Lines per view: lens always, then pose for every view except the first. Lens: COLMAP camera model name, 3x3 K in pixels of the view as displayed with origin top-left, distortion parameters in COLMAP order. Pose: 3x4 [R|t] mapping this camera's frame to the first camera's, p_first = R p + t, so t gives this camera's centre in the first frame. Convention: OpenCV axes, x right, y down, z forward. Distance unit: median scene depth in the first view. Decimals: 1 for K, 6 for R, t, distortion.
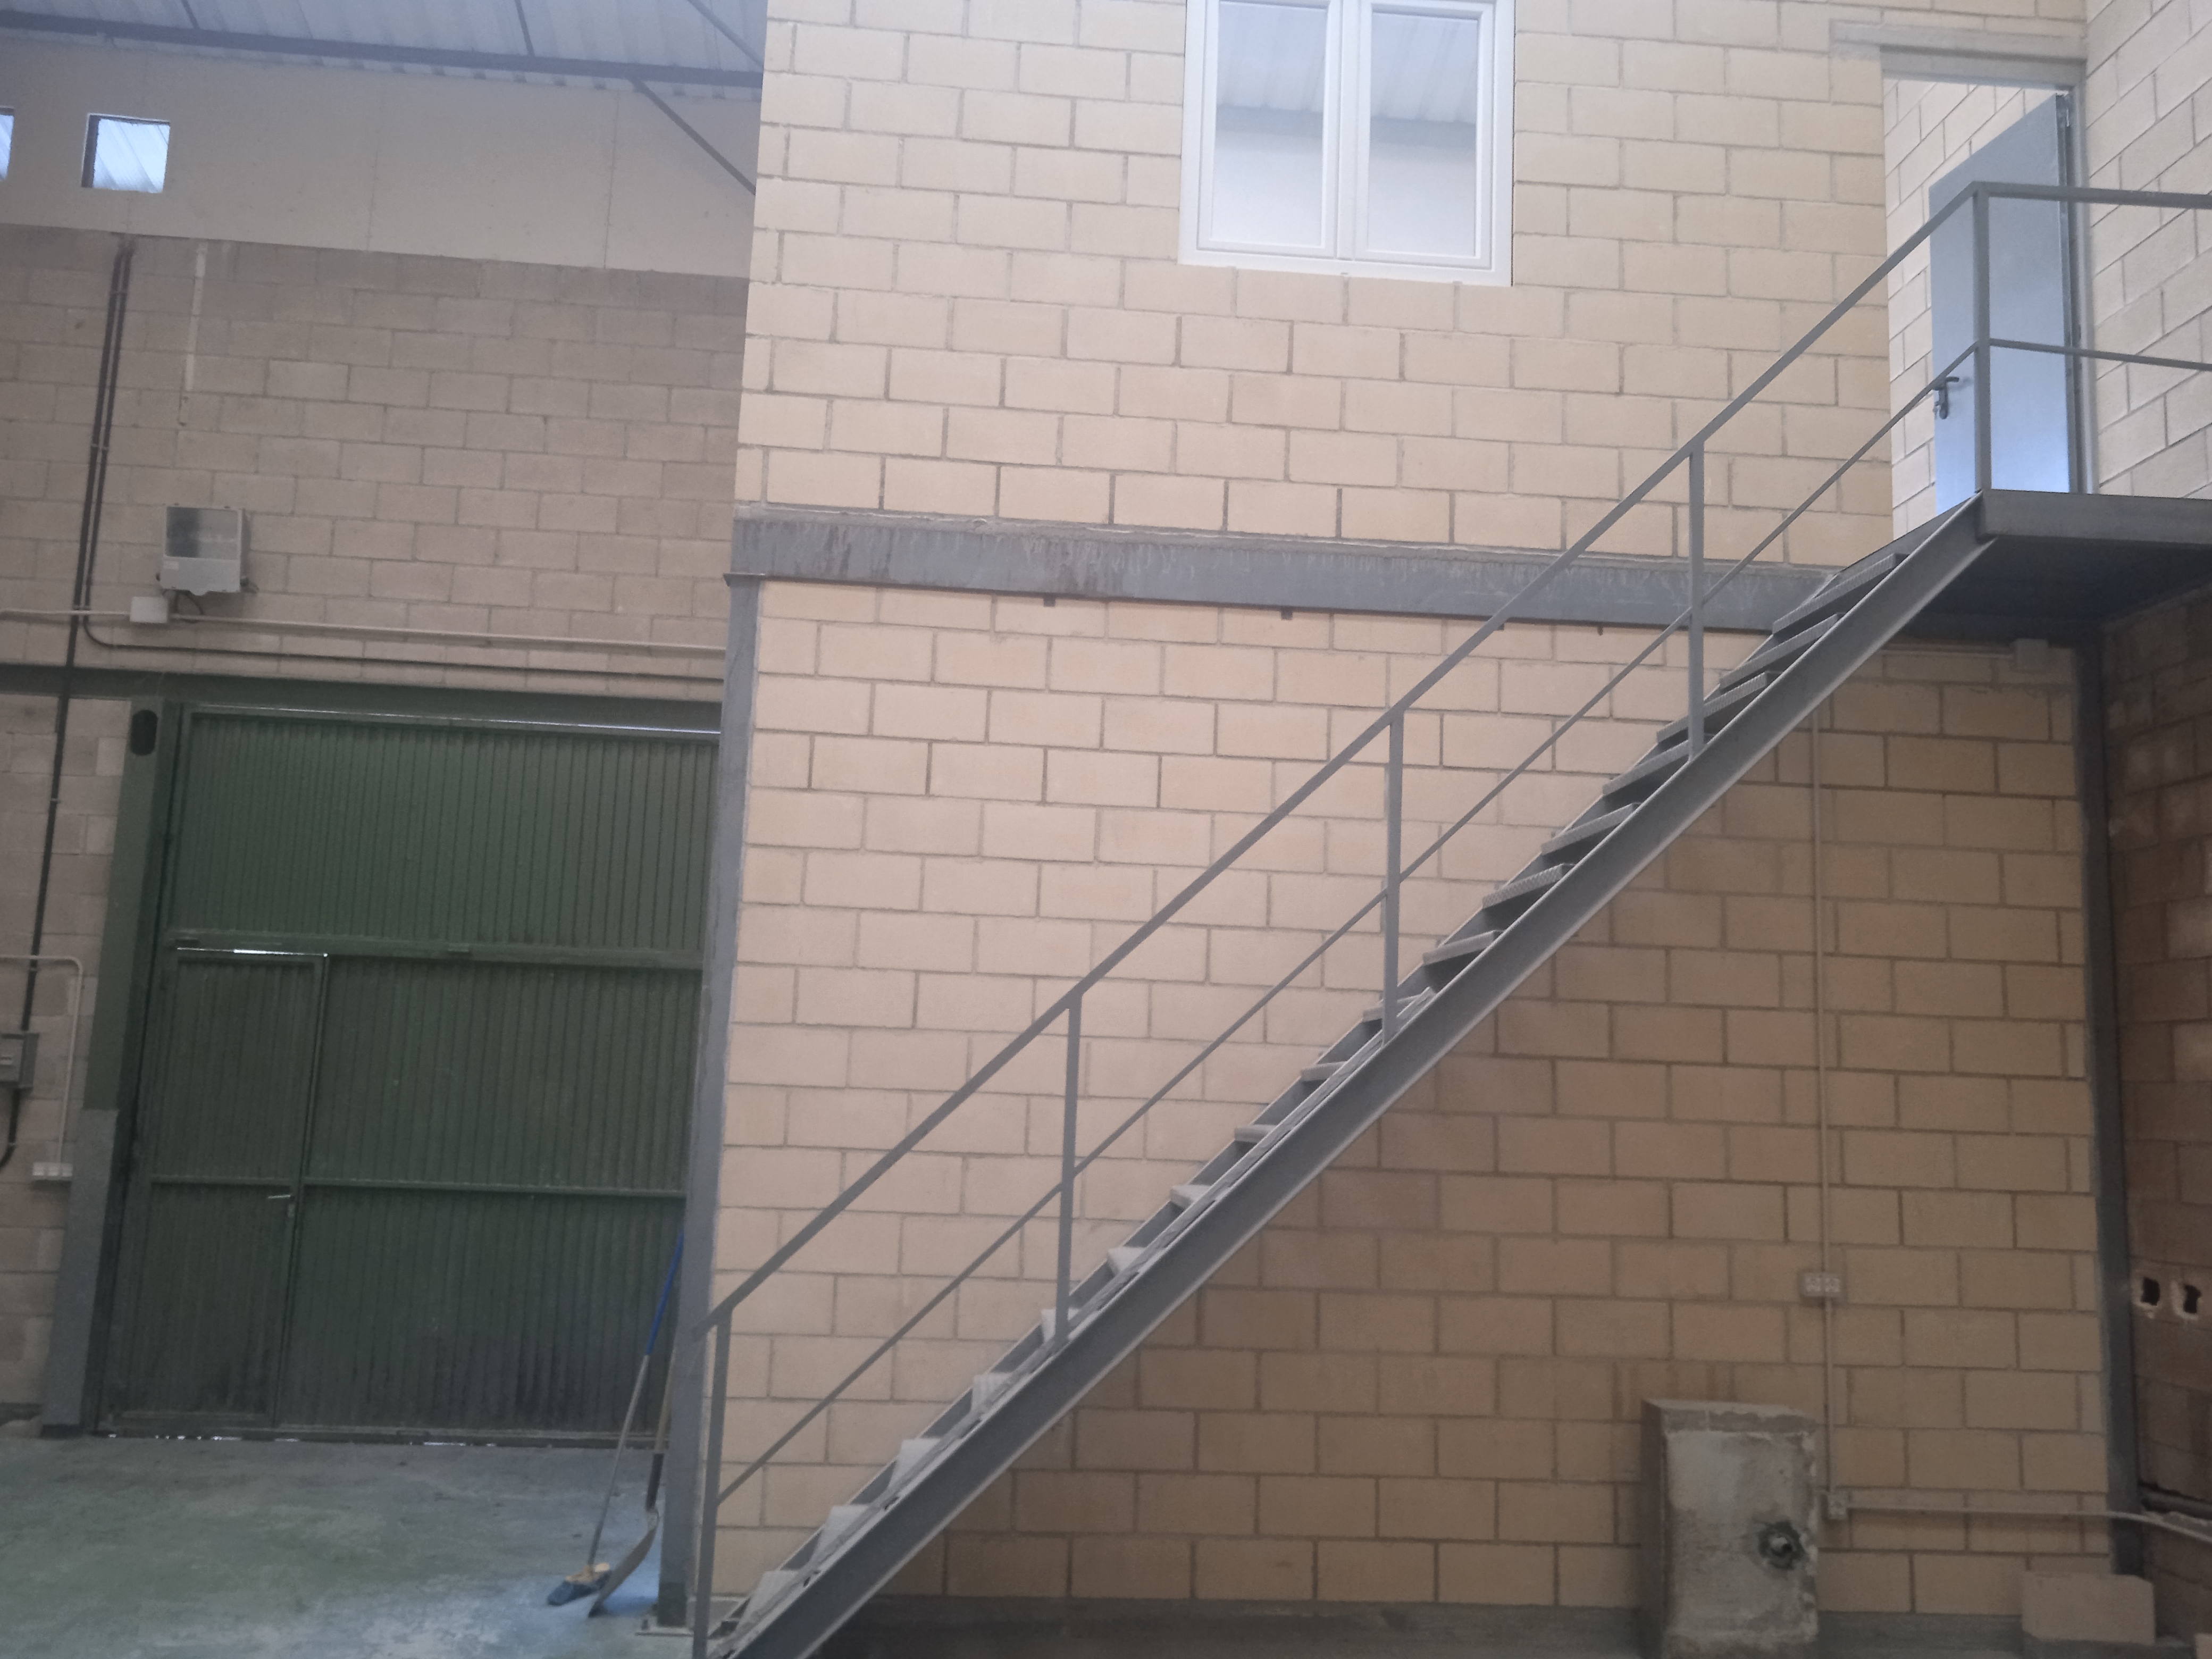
lens RADIAL K [[1824.5, 0, 1135.6], [0, 1824.5, 814.5], [0, 0, 1]] dist [0.057701, -0.065128]
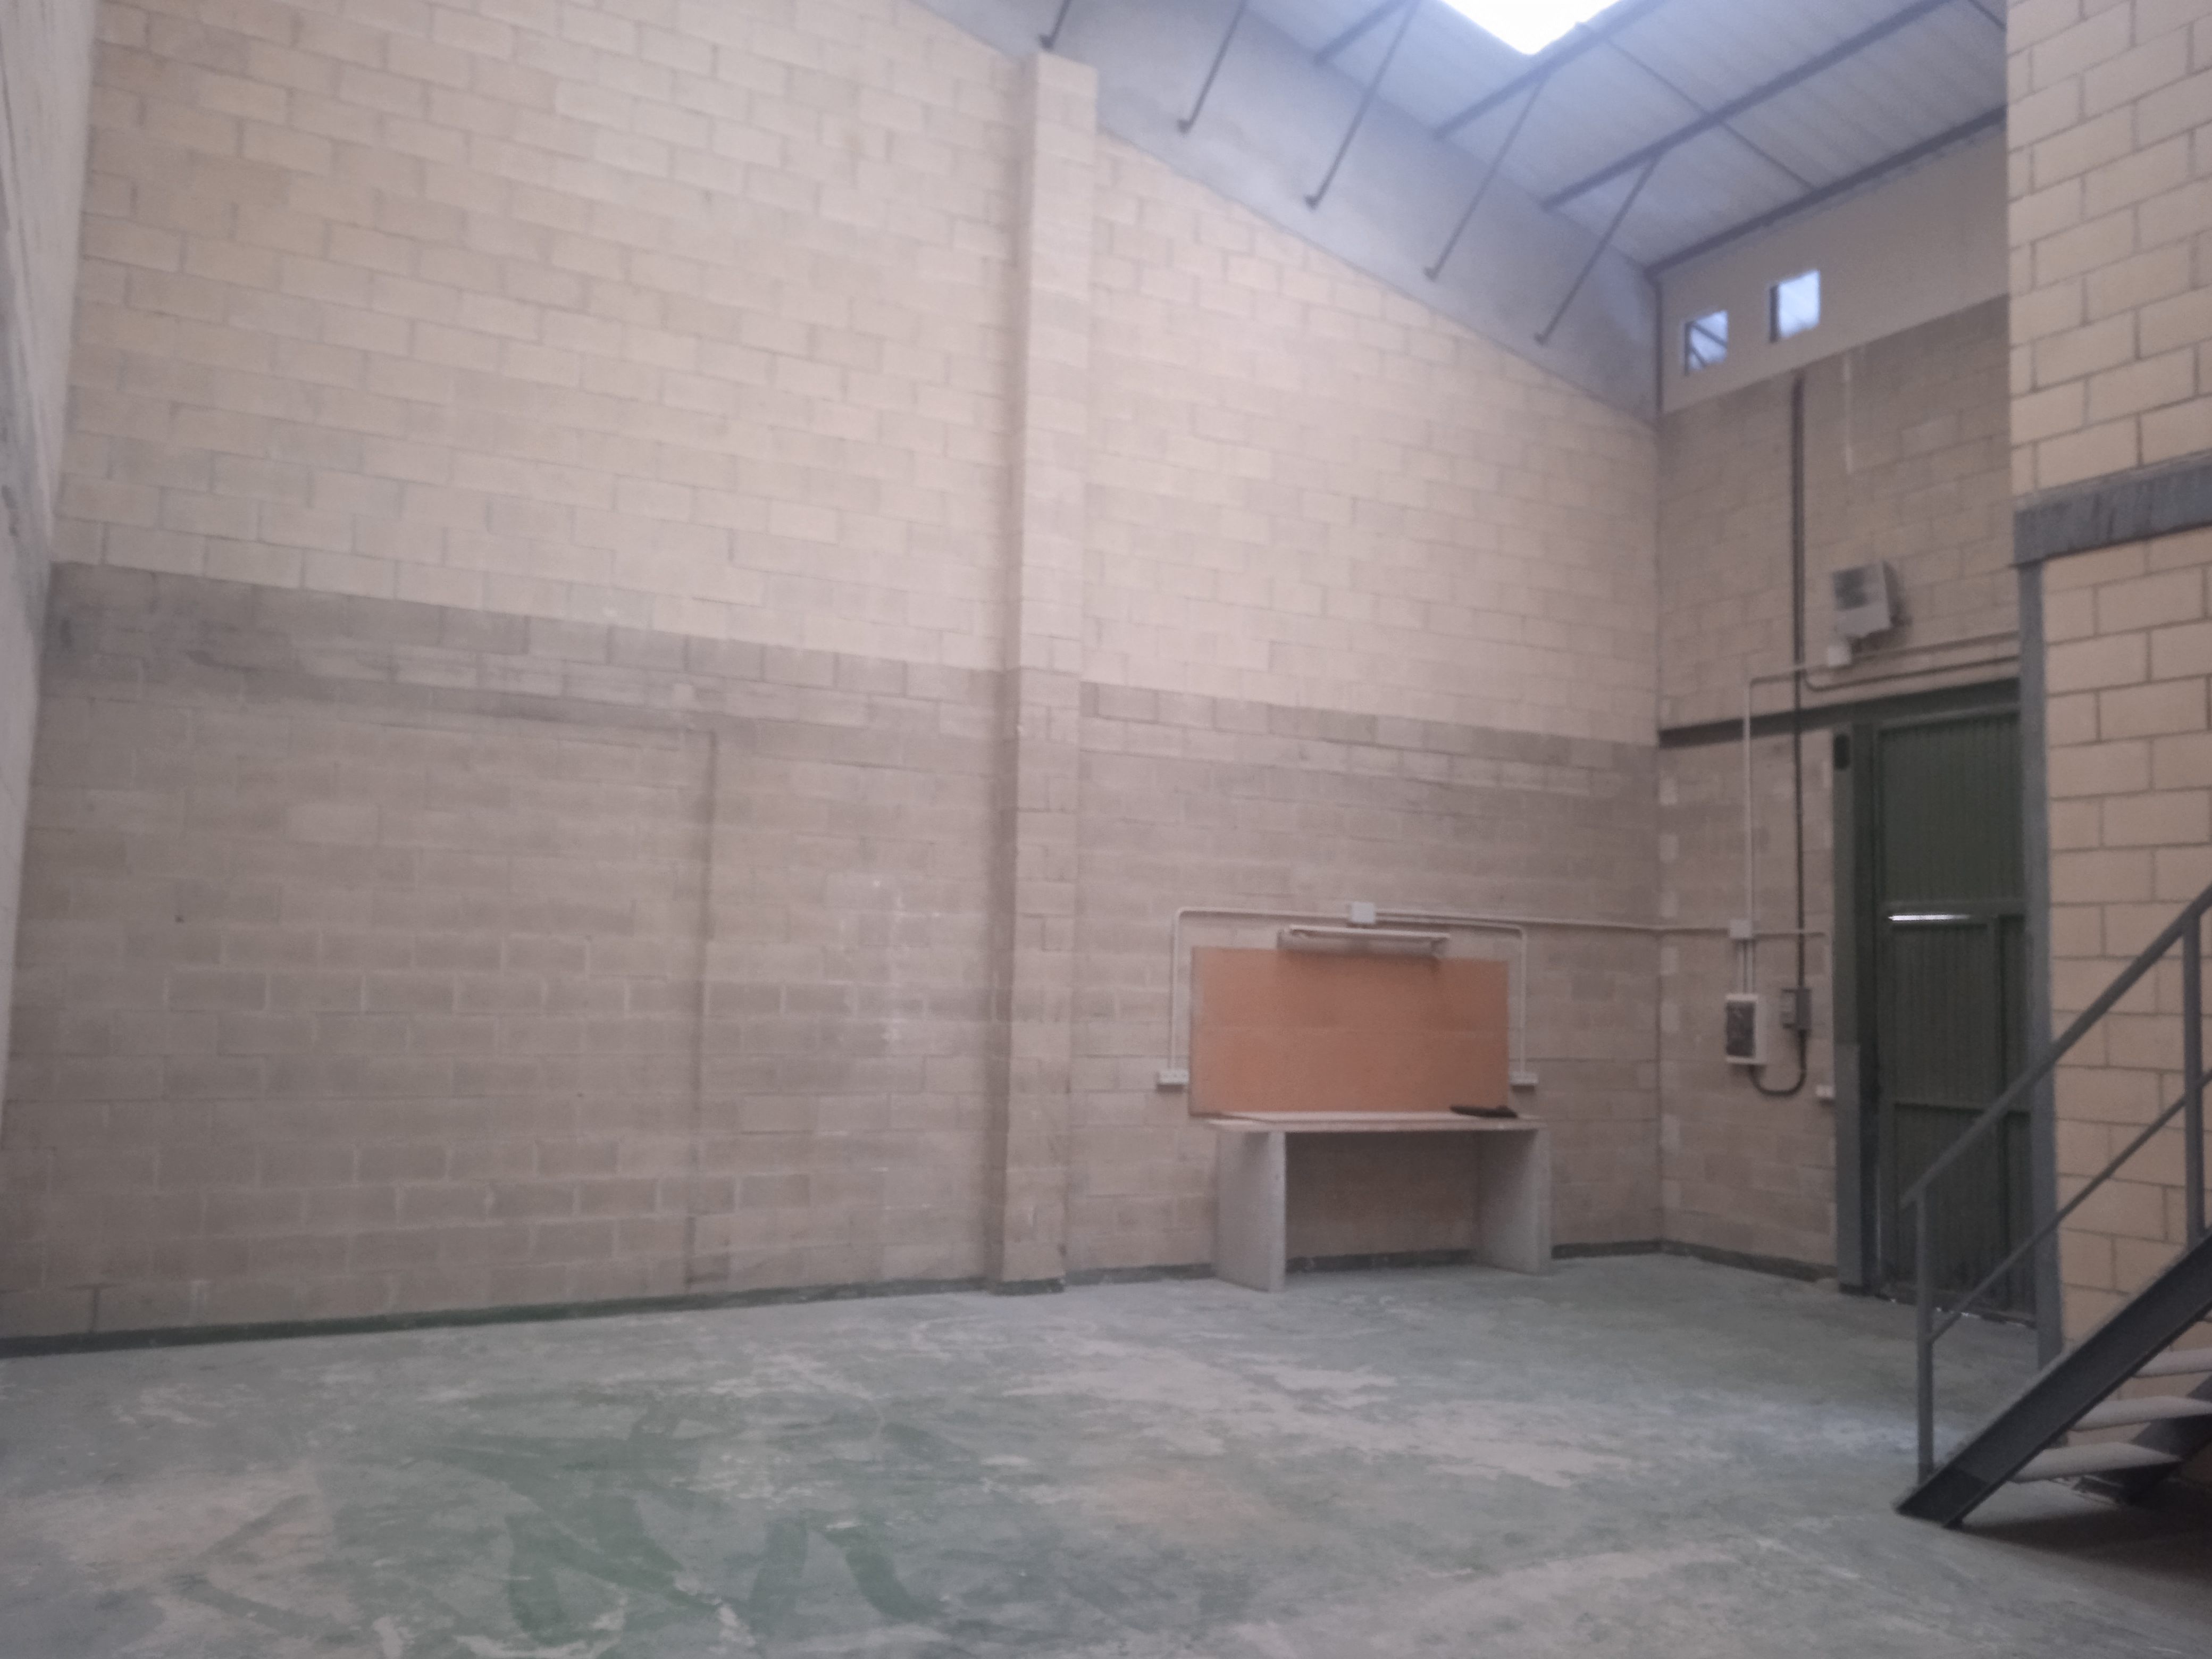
lens RADIAL K [[1824.5, 0, 1100.5], [0, 1824.5, 822.7], [0, 0, 1]] dist [0.057701, -0.065128]
pose [[0.405398, -0.110229, -0.907470, 0.533804], [0.126215, 0.989945, -0.063863, 0.027110], [0.905385, -0.088647, 0.415234, 0.002907]]
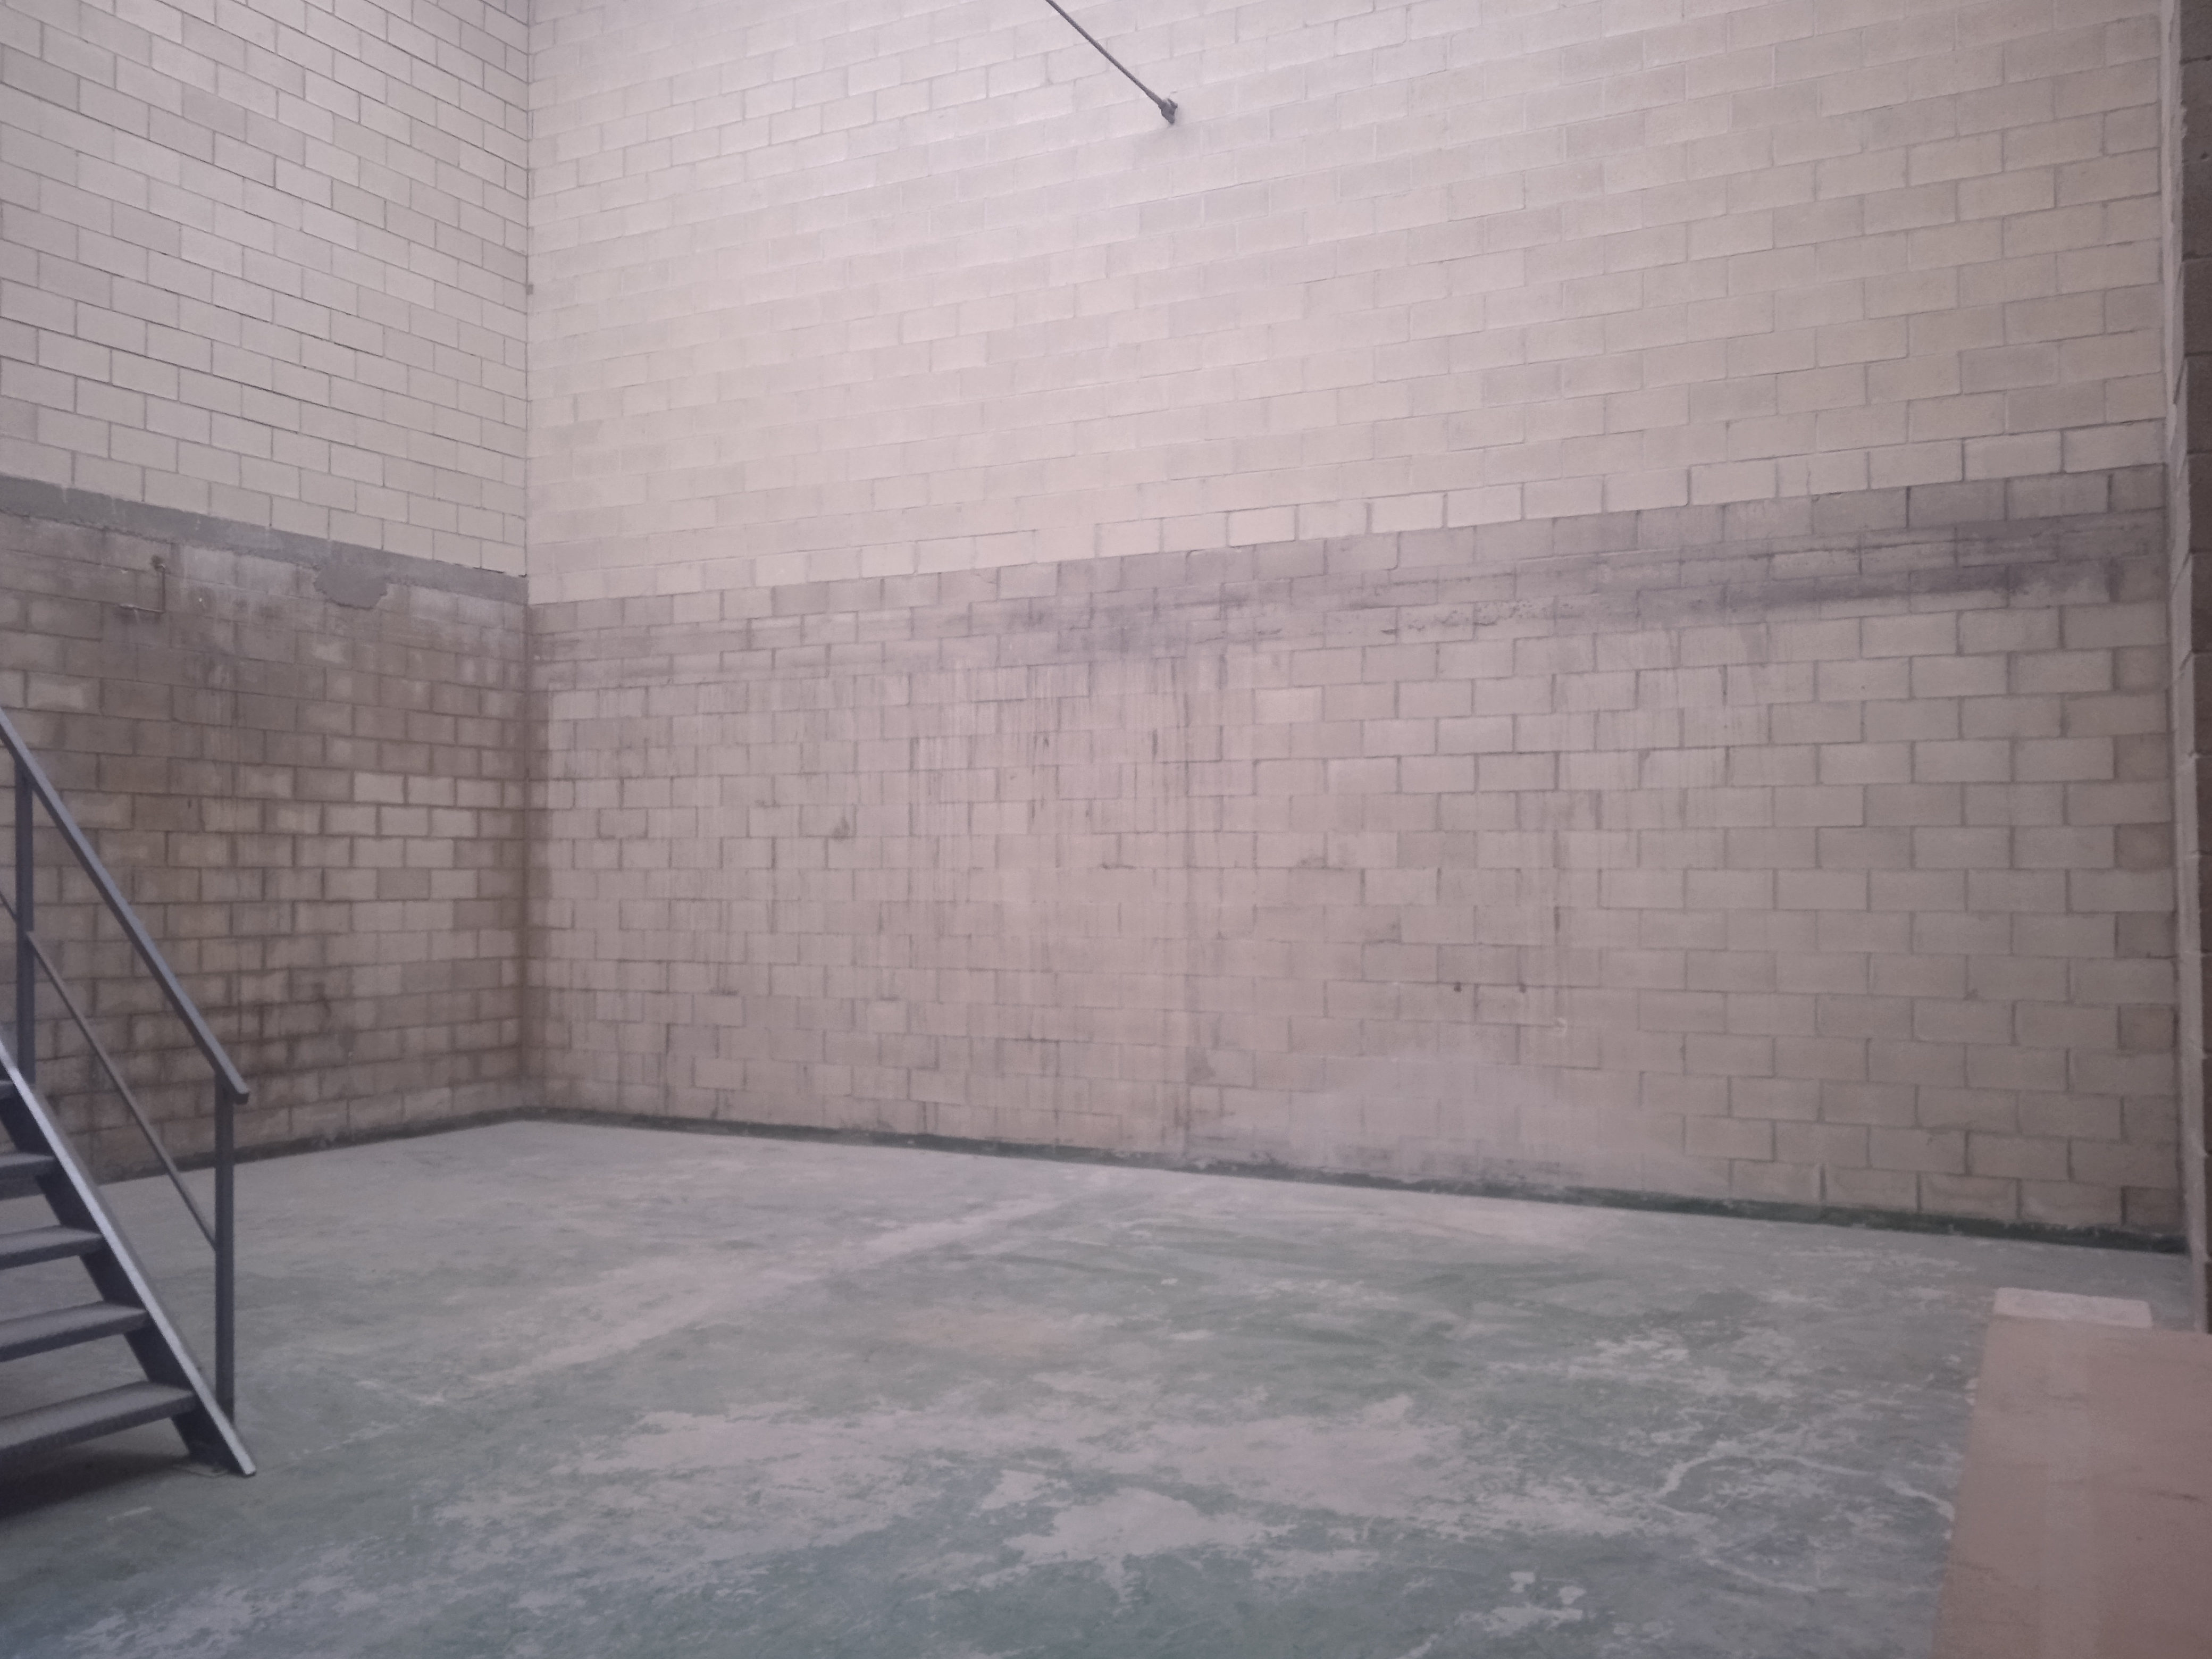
lens RADIAL K [[1824.5, 0, 1100.3], [0, 1824.5, 816.7], [0, 0, 1]] dist [0.057701, -0.065128]
pose [[-0.845661, -0.021232, 0.533299, -0.891053], [-0.111907, 0.984051, -0.138276, 0.164158], [-0.521857, -0.176615, -0.834549, 1.229888]]
